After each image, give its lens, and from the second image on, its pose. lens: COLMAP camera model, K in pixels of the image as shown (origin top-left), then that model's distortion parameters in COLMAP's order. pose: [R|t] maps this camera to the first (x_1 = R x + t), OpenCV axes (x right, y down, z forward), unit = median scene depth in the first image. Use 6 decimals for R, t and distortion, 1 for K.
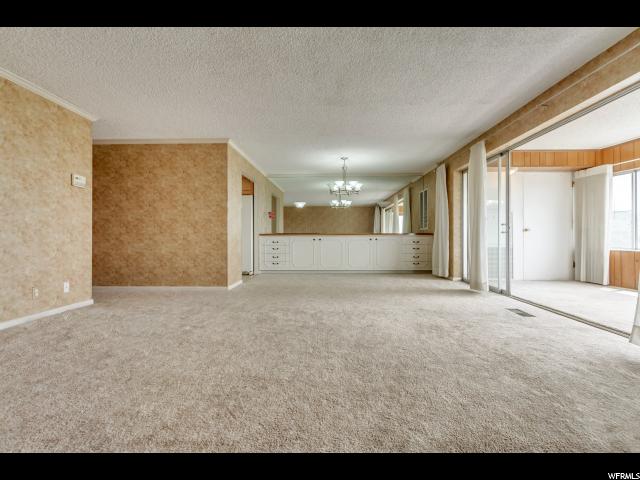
lens RADIAL K [[296.9, 0, 325.6], [0, 296.9, 238.6], [0, 0, 1]] dist [0.001591, -0.000280]
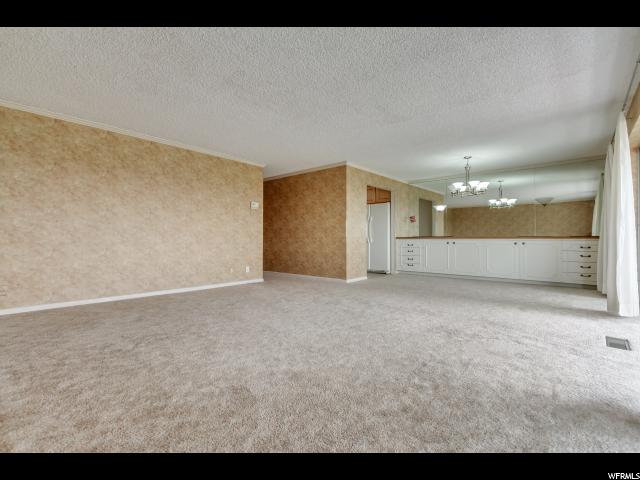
lens RADIAL K [[296.9, 0, 323.1], [0, 296.9, 239.7], [0, 0, 1]] dist [0.001591, -0.000280]
pose [[0.776614, 0.003040, -0.629969, 0.375702], [-0.007379, 0.999964, -0.004270, -0.000132], [0.629934, 0.007964, 0.776608, -0.027735]]
